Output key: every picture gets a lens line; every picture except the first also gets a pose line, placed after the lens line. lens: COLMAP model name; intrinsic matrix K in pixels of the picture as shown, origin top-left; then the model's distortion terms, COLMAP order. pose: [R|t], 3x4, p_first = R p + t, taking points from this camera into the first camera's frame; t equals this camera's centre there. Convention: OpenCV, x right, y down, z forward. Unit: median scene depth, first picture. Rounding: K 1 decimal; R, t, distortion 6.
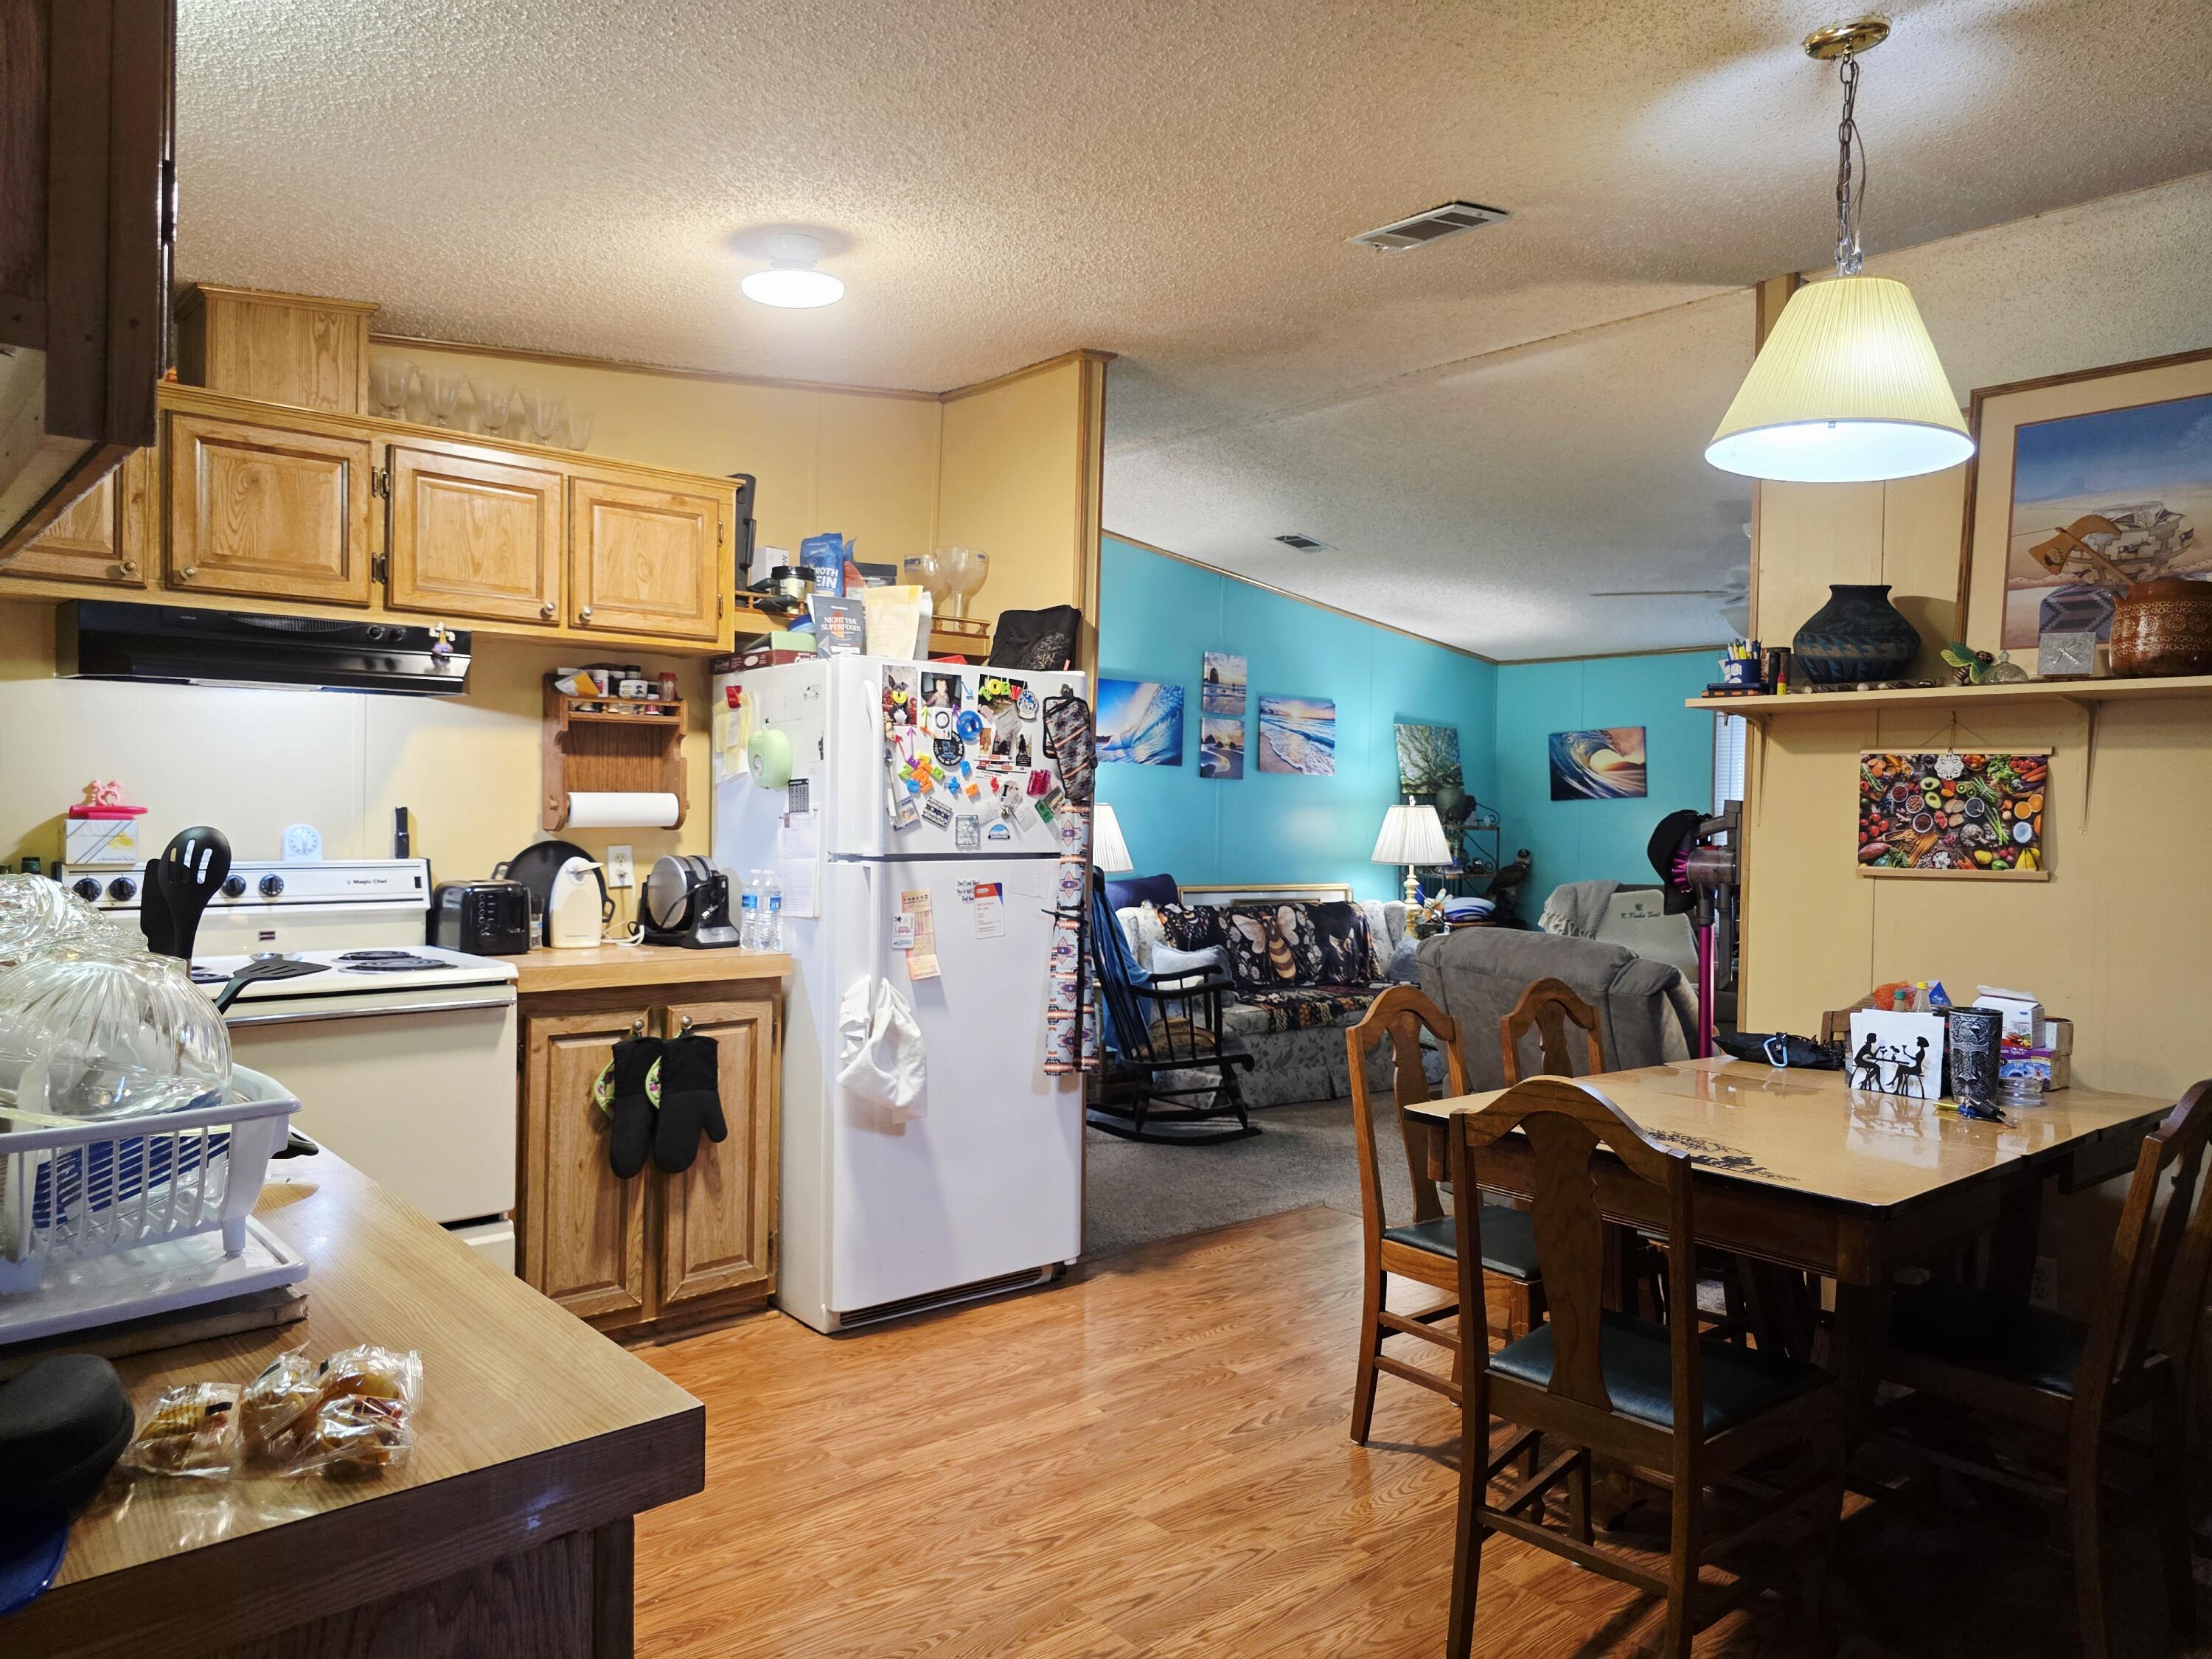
lens RADIAL K [[1469.6, 0, 1152.1], [0, 1469.6, 824.0], [0, 0, 1]] dist [0.010819, -0.016807]
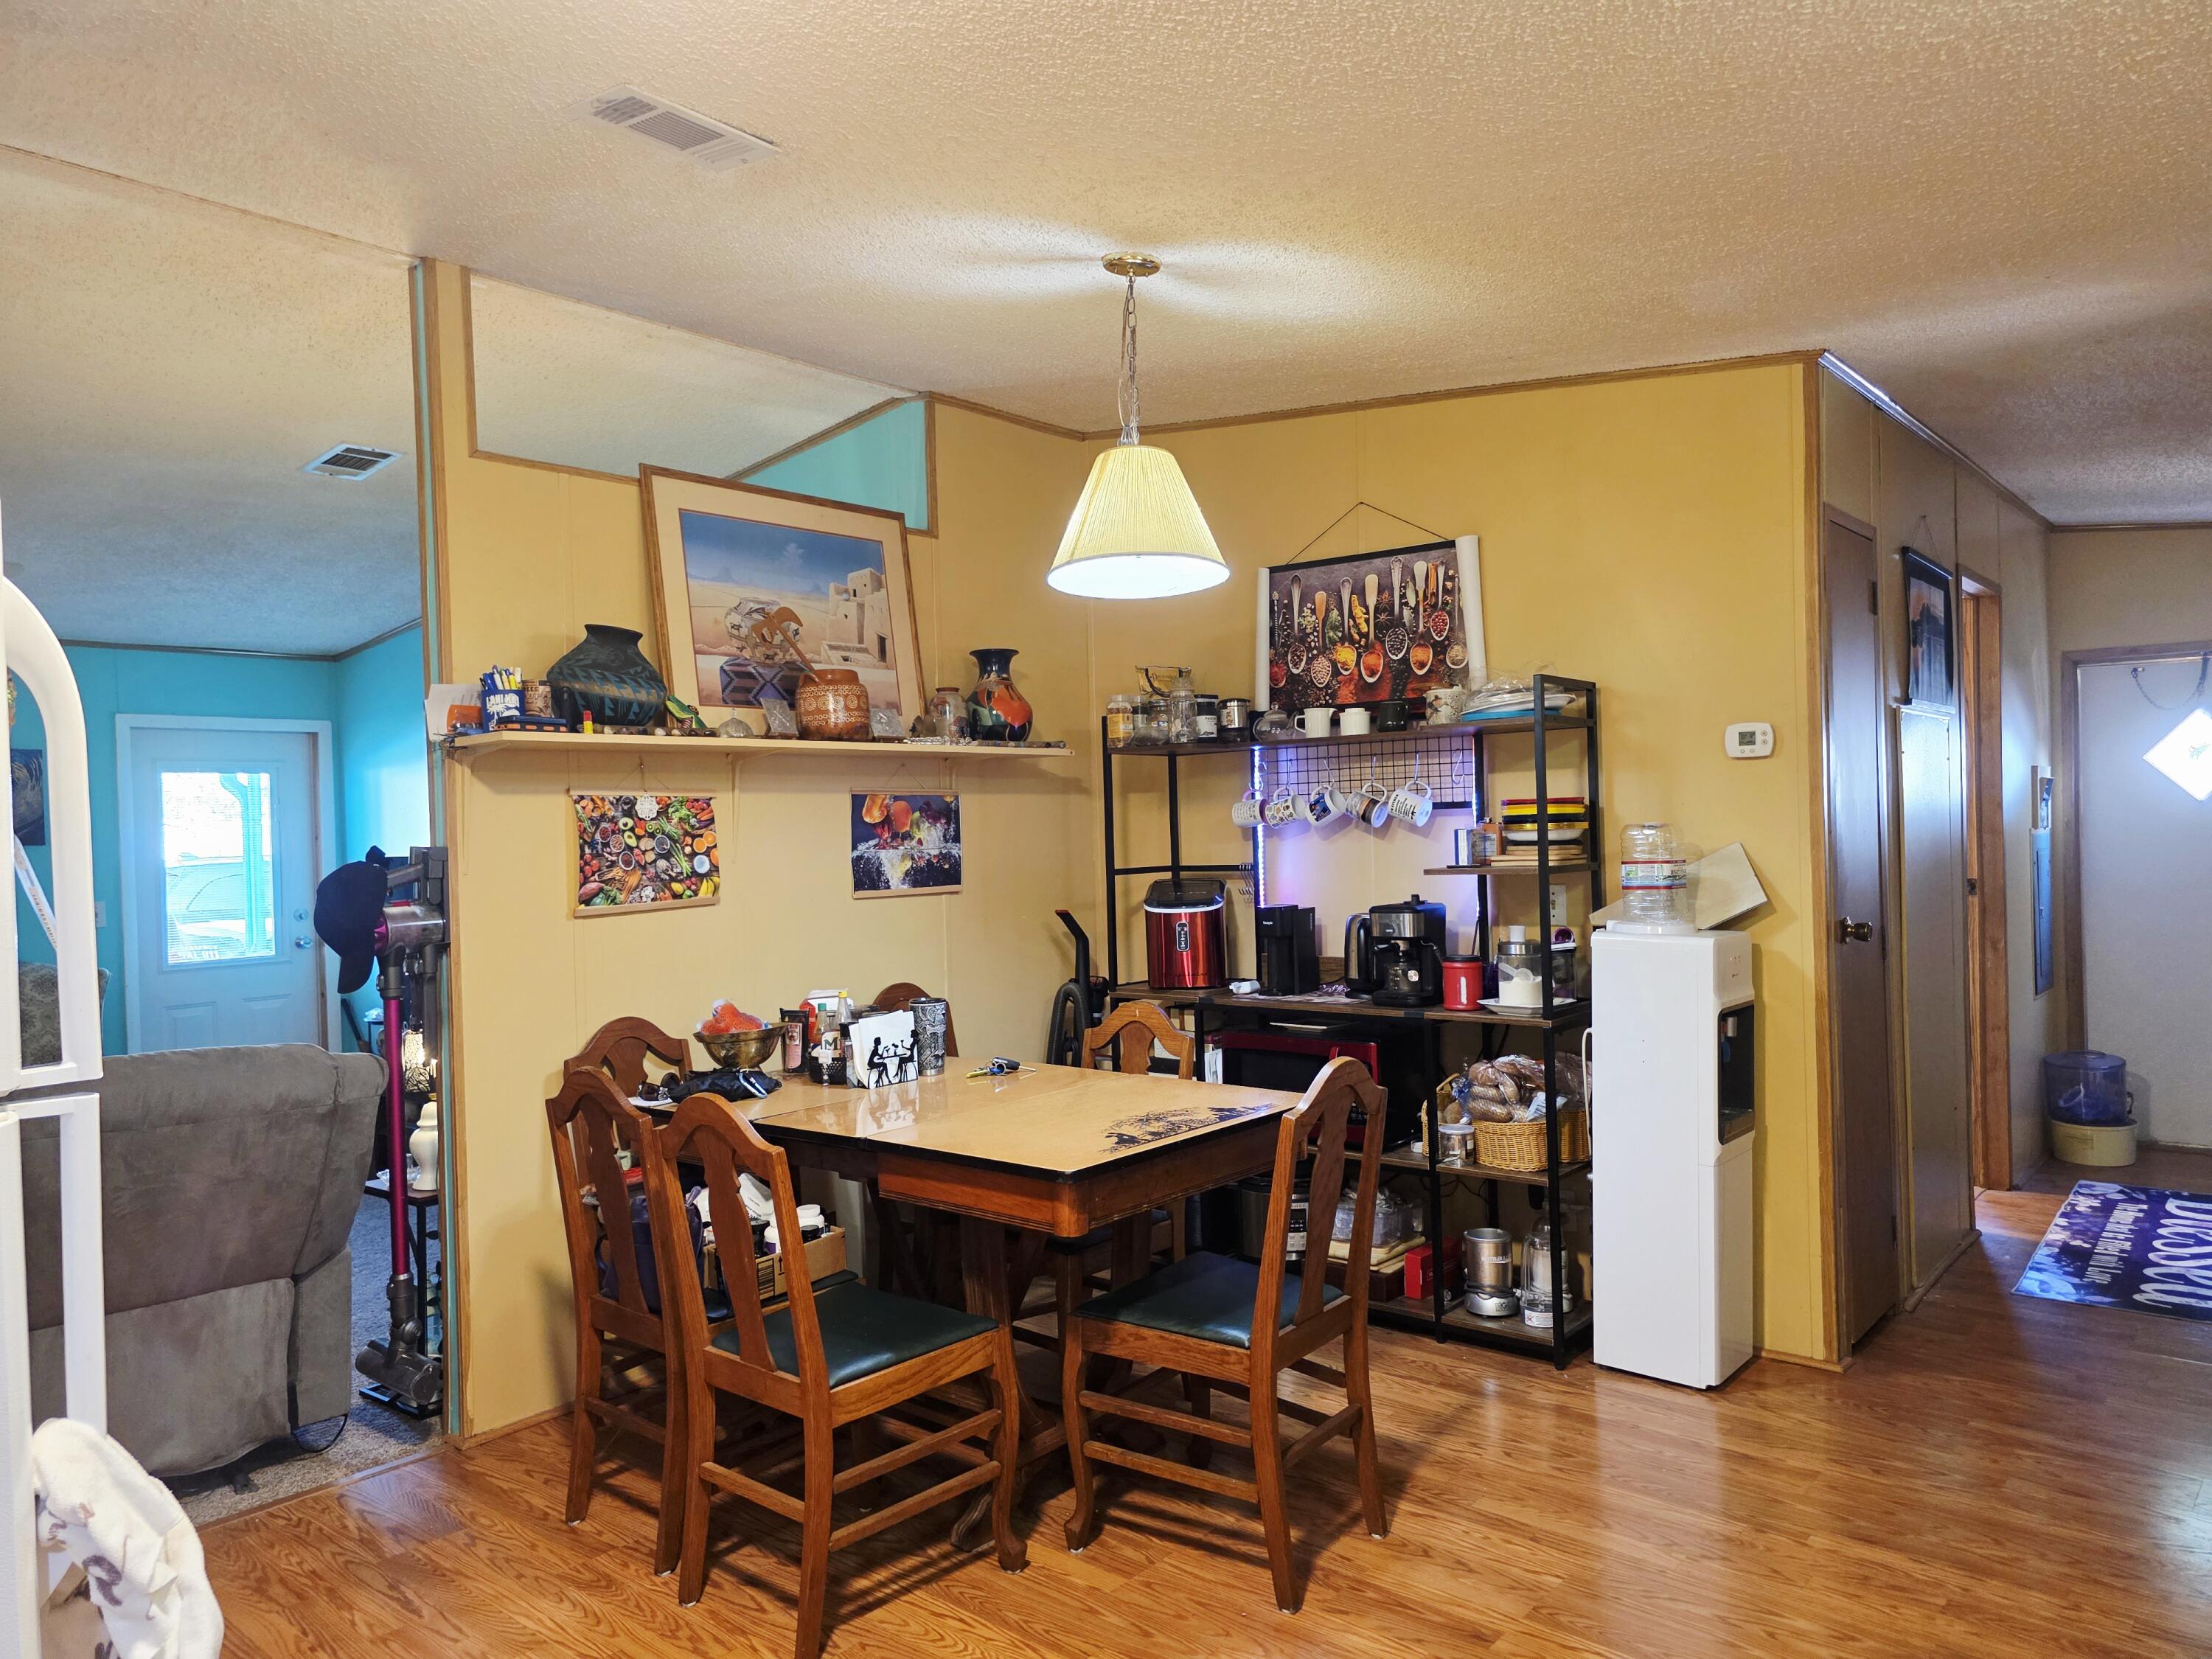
lens RADIAL K [[1469.6, 0, 1101.7], [0, 1469.6, 837.9], [0, 0, 1]] dist [0.010819, -0.016807]
pose [[-0.097777, -0.026050, 0.994867, -0.550858], [0.035796, 0.998918, 0.029674, -0.035640], [-0.994564, 0.038514, -0.096739, 0.747185]]
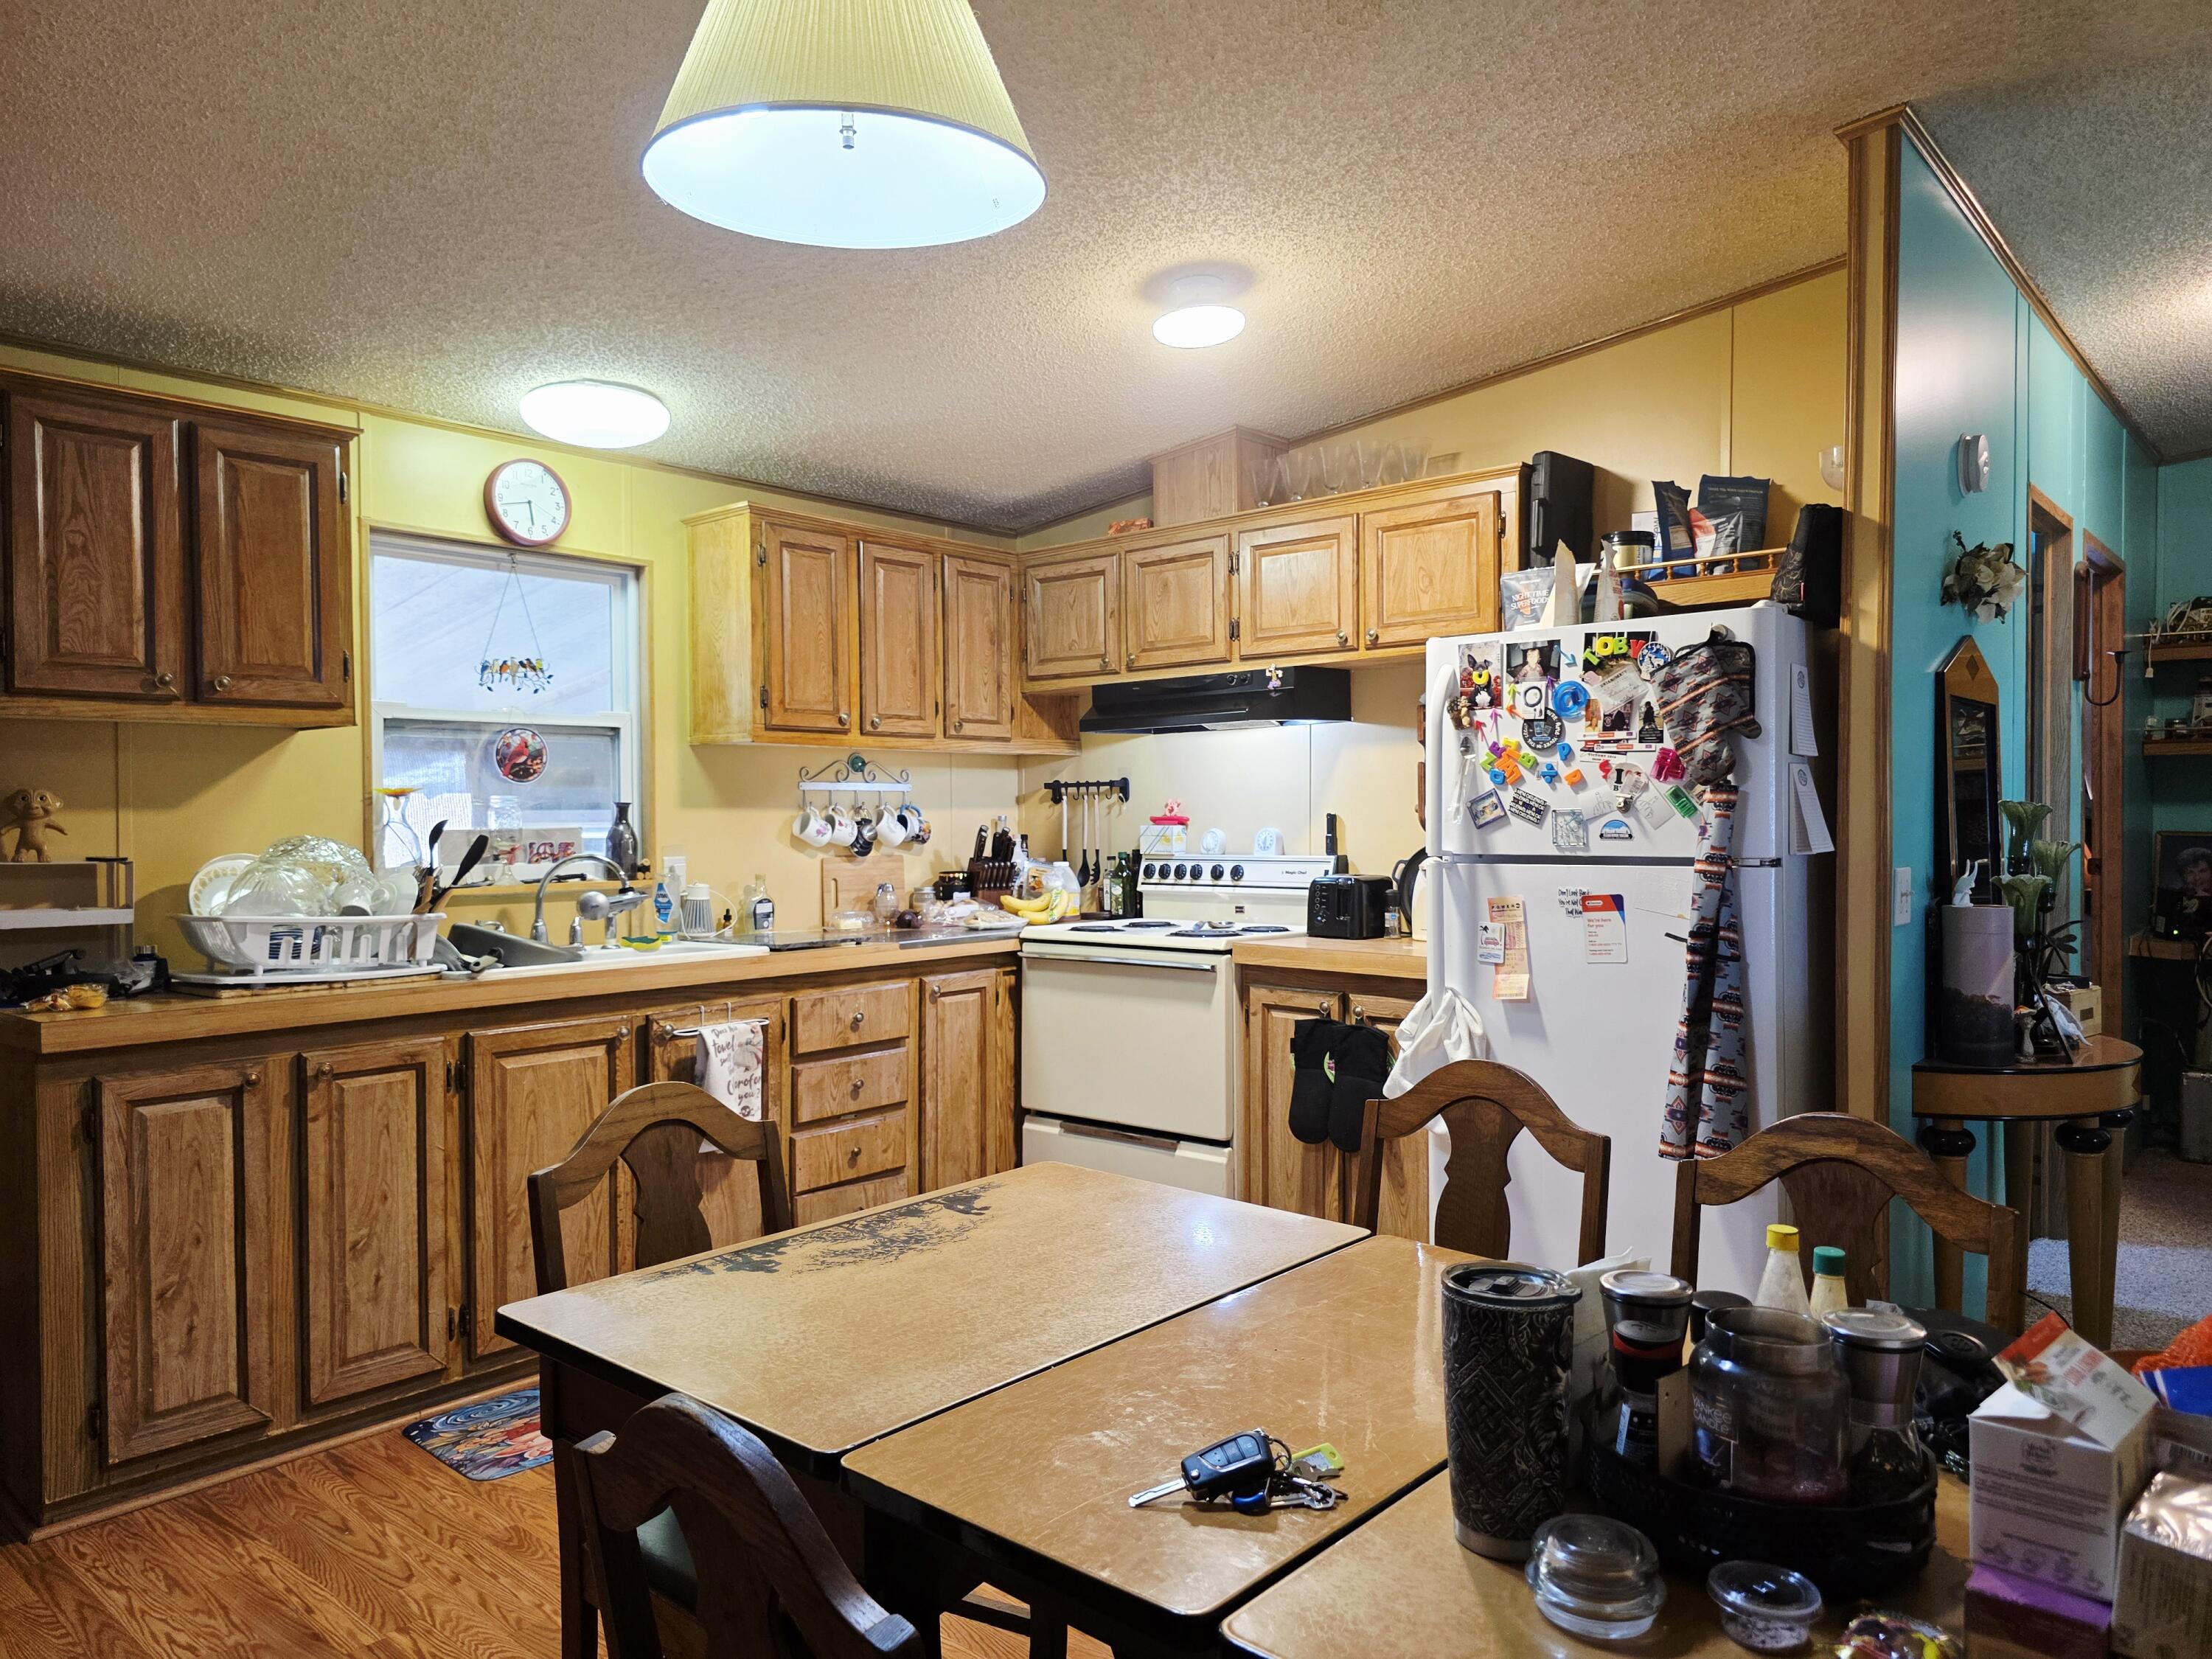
lens RADIAL K [[1469.6, 0, 1124.1], [0, 1469.6, 834.4], [0, 0, 1]] dist [0.010819, -0.016807]
pose [[0.110745, -0.006839, -0.993825, 0.675629], [-0.002845, 0.999970, -0.007199, 0.015027], [0.993845, 0.003625, 0.110722, 0.681044]]
